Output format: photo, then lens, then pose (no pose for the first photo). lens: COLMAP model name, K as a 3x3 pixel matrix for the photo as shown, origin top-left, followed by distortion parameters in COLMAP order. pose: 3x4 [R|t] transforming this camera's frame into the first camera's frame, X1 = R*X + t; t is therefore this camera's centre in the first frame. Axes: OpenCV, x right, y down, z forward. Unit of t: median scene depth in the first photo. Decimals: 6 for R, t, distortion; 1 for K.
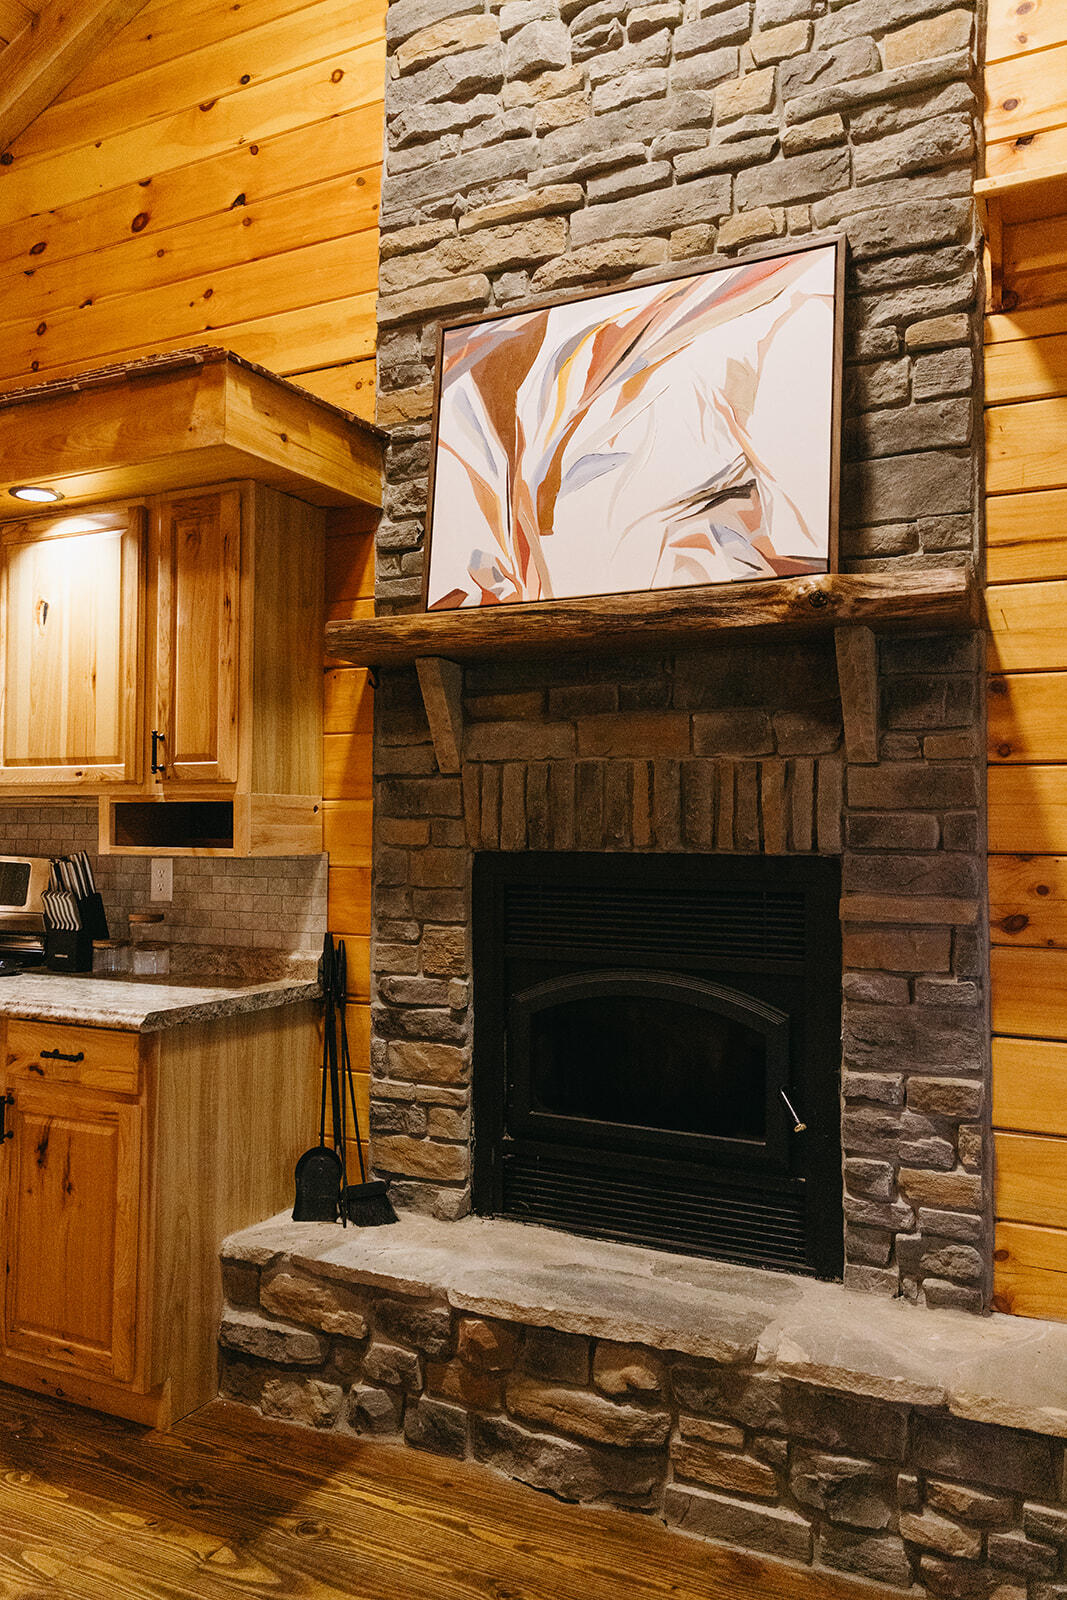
lens RADIAL K [[1122.3, 0, 534.7], [0, 1122.3, 800.4], [0, 0, 1]] dist [0.007950, 0.003692]
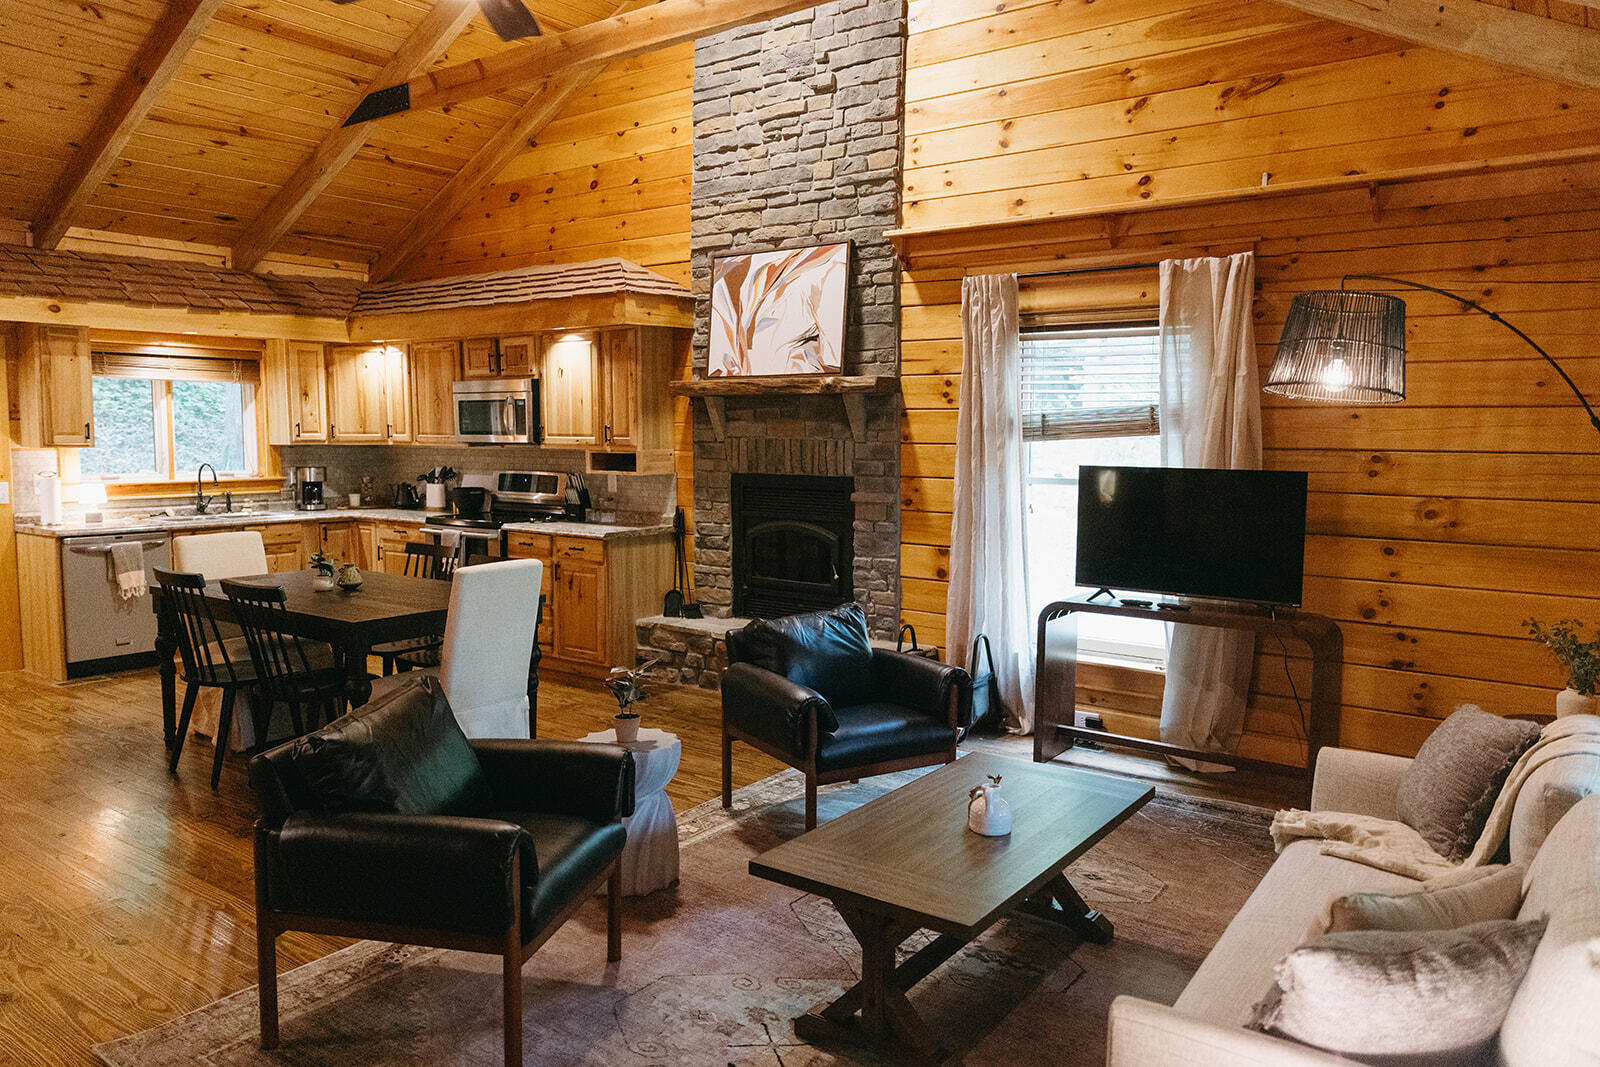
lens RADIAL K [[1122.3, 0, 807.7], [0, 1122.3, 521.9], [0, 0, 1]] dist [0.007950, 0.003692]
pose [[0.984965, 0.007995, -0.172569, 0.569401], [0.012738, 0.992848, 0.118704, -0.146529], [0.172283, -0.119117, 0.977819, -1.474812]]
